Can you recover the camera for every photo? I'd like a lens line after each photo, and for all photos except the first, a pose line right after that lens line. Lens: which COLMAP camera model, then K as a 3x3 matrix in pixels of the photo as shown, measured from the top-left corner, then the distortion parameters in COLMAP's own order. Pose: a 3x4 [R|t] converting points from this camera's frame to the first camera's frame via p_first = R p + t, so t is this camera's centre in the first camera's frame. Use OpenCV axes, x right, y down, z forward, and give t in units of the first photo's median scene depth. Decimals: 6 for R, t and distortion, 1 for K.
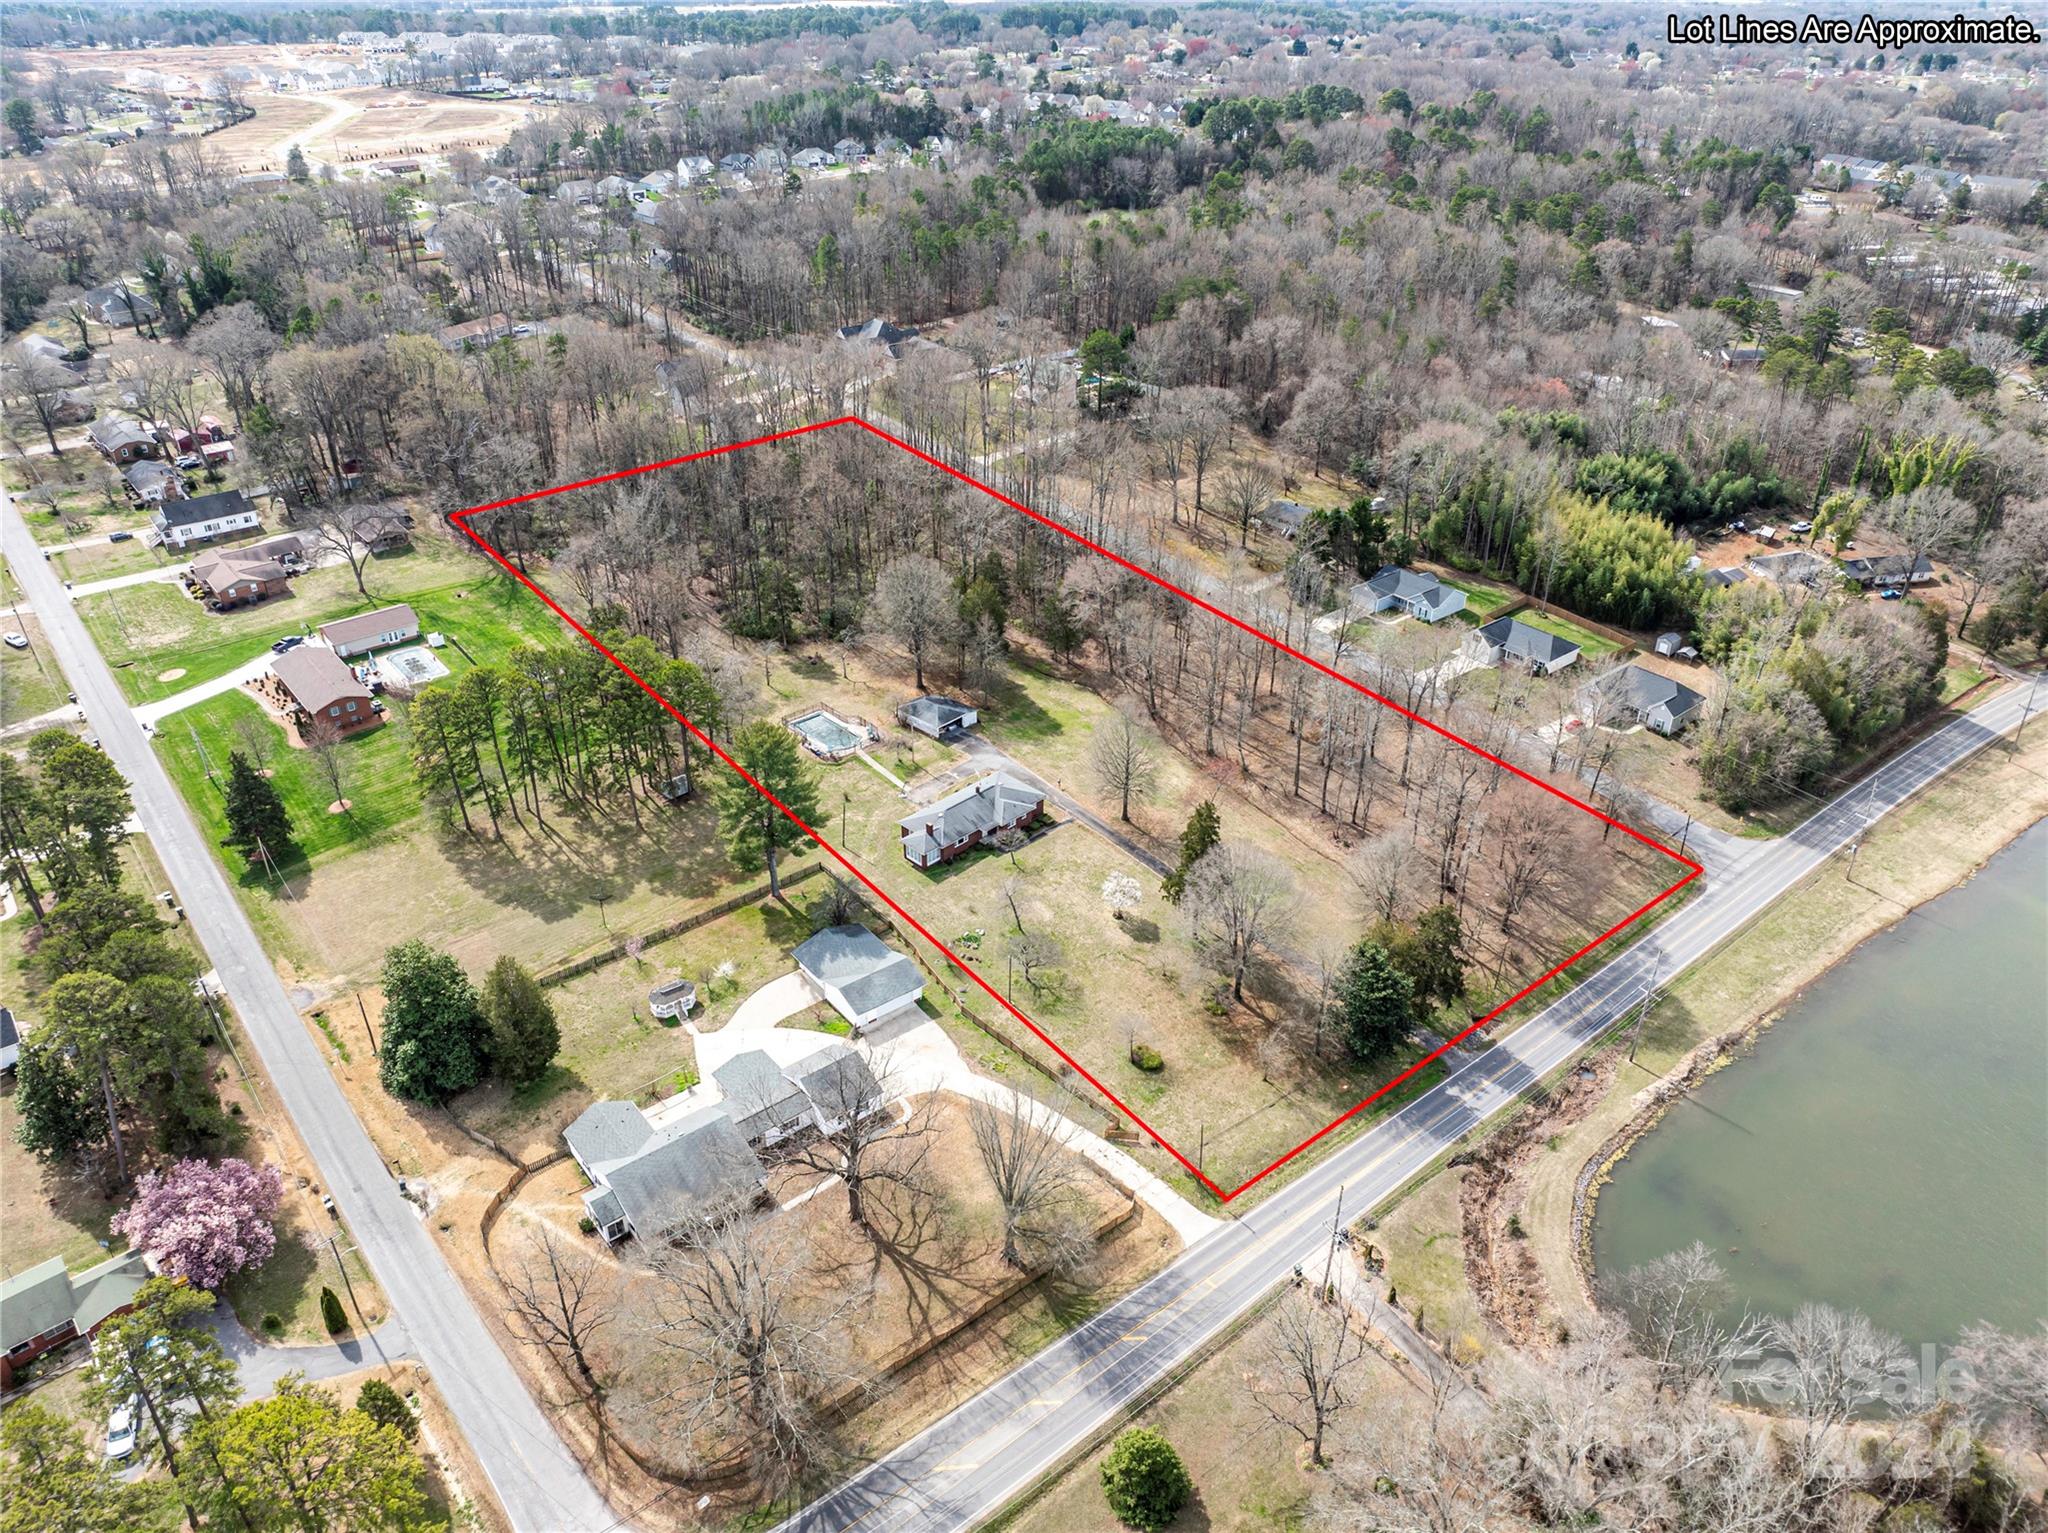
lens RADIAL K [[1457.2, 0, 1024.0], [0, 1457.2, 766.5], [0, 0, 1]] dist [-0.039604, -0.004248]
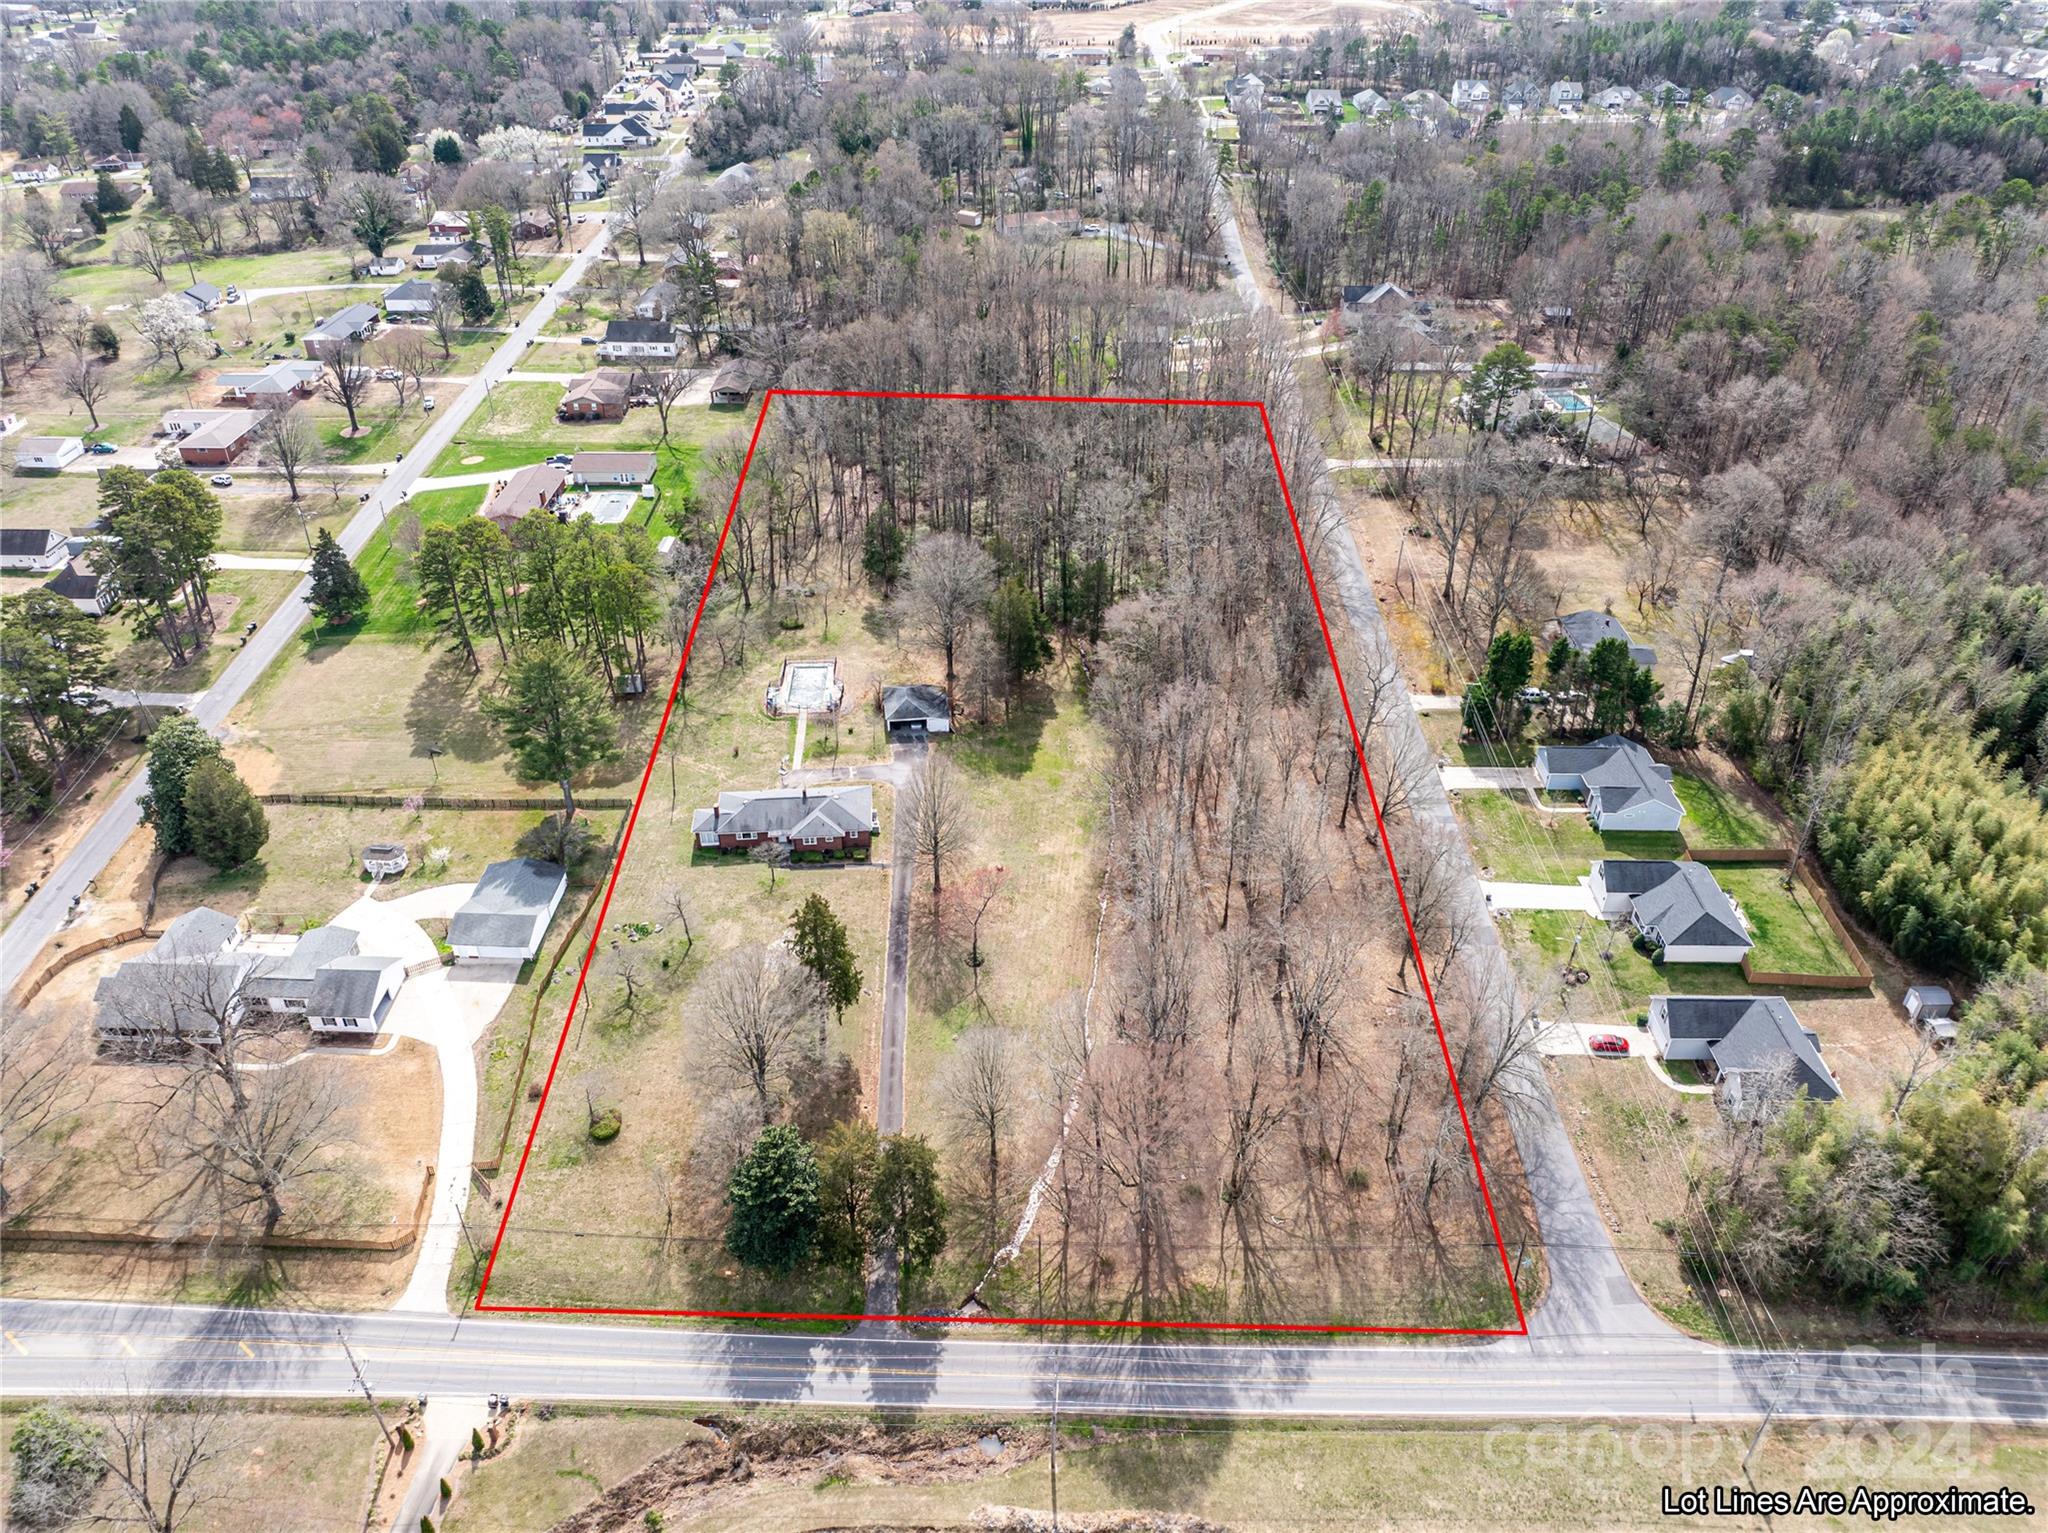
lens RADIAL K [[1457.2, 0, 1024.0], [0, 1457.2, 766.5], [0, 0, 1]] dist [-0.039604, -0.004248]
pose [[0.762587, 0.358477, -0.538476, 0.605870], [-0.328396, 0.931705, 0.155186, -0.202290], [0.557331, 0.058490, 0.828228, 0.346946]]
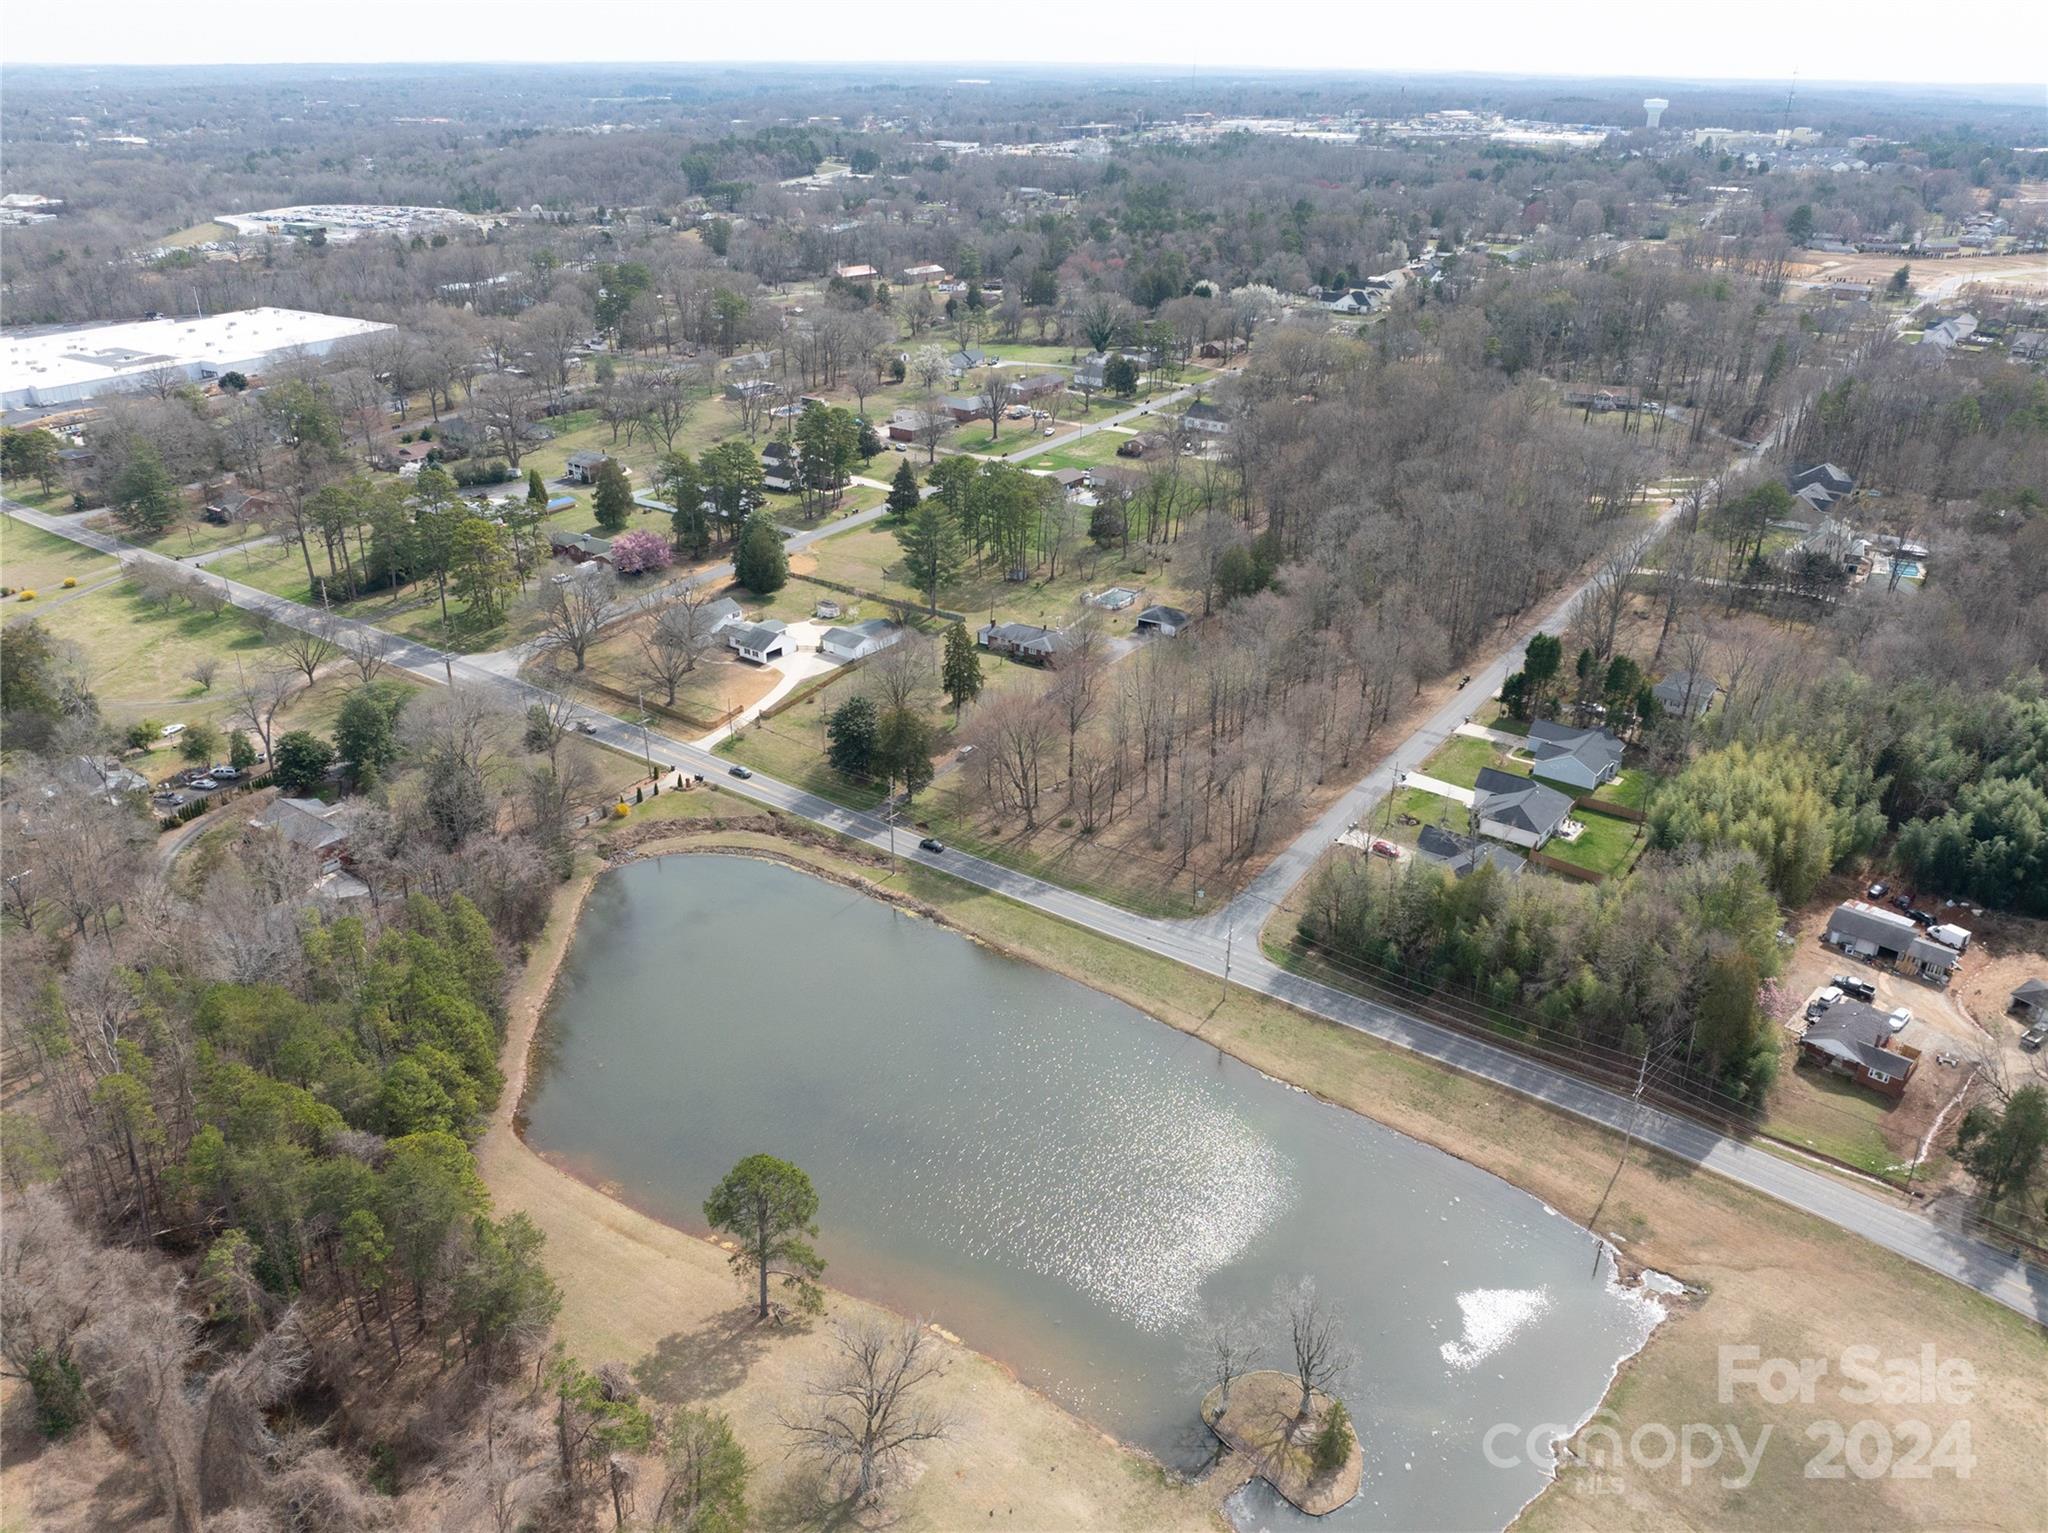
lens RADIAL K [[1457.2, 0, 1024.0], [0, 1457.2, 766.5], [0, 0, 1]] dist [-0.039604, -0.004248]
pose [[0.263779, 0.426550, -0.865145, 1.424383], [-0.491395, 0.831223, 0.260001, -0.260394], [0.830031, 0.356545, 0.428863, 0.441593]]
